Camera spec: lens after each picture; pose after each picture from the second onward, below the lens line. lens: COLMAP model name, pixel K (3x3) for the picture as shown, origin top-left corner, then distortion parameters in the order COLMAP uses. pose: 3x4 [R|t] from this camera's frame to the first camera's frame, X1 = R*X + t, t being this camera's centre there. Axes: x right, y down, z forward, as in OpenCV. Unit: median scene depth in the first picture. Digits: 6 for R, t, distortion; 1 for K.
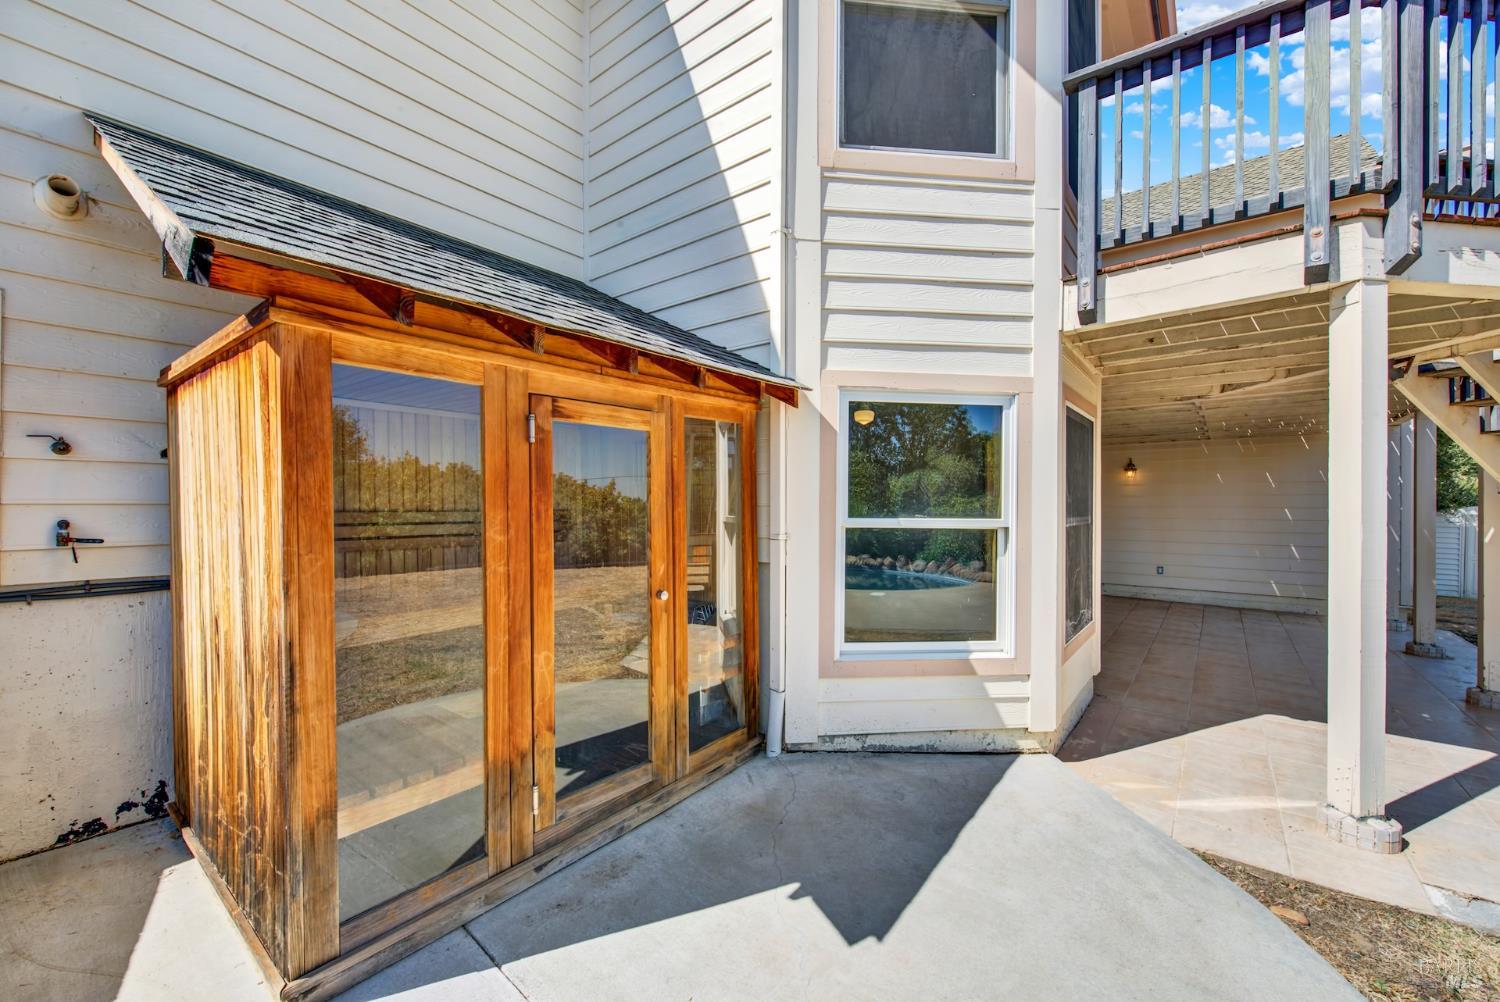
lens RADIAL K [[609.8, 0, 744.8], [0, 609.8, 505.3], [0, 0, 1]] dist [-0.000642, -0.000697]
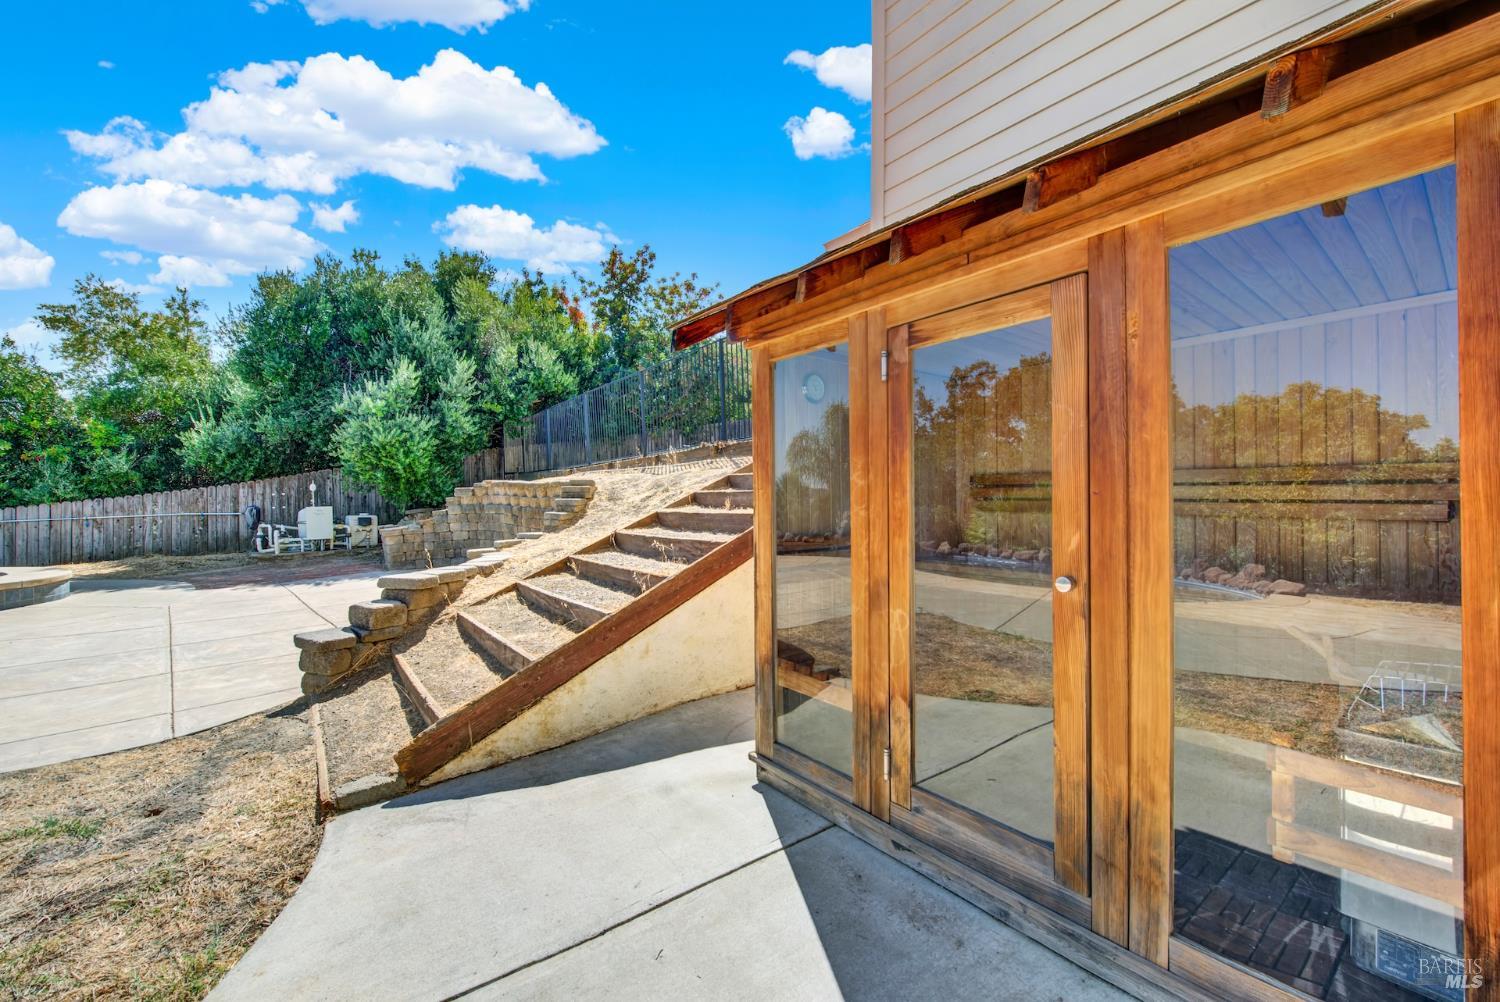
lens RADIAL K [[609.8, 0, 744.8], [0, 609.8, 505.3], [0, 0, 1]] dist [-0.000642, -0.000697]
pose [[-0.265594, 0.007315, -0.964057, 0.604424], [-0.007743, 0.999923, 0.009721, 0.078998], [0.964054, 0.010046, -0.265517, 1.022982]]
